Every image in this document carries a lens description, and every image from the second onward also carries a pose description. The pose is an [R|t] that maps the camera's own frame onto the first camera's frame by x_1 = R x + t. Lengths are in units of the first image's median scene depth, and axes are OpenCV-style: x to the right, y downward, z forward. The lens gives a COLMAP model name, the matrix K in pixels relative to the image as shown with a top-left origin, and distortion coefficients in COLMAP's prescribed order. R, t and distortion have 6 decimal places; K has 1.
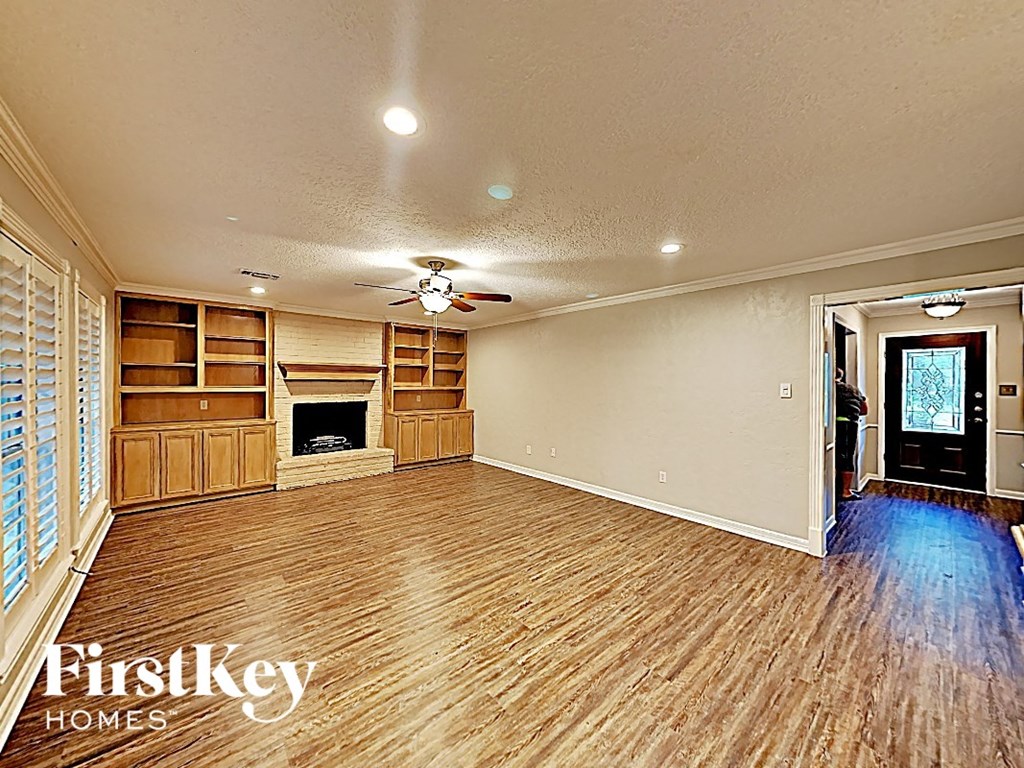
lens RADIAL K [[381.6, 0, 502.7], [0, 381.6, 384.5], [0, 0, 1]] dist [-0.000422, 0.000327]
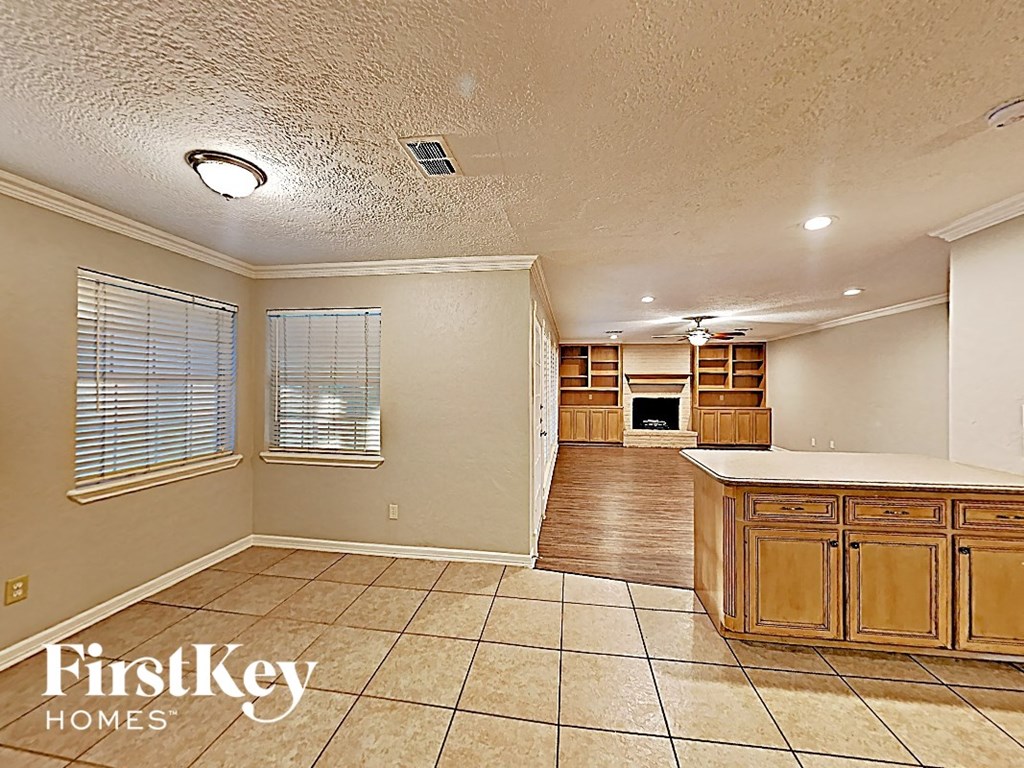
lens RADIAL K [[407.9, 0, 506.3], [0, 407.9, 385.9], [0, 0, 1]] dist [-0.004177, 0.001199]
pose [[0.658970, -0.000679, -0.752169, 0.431516], [-0.003263, 0.999988, -0.003761, 0.005550], [0.752162, 0.004933, 0.658960, -0.600245]]
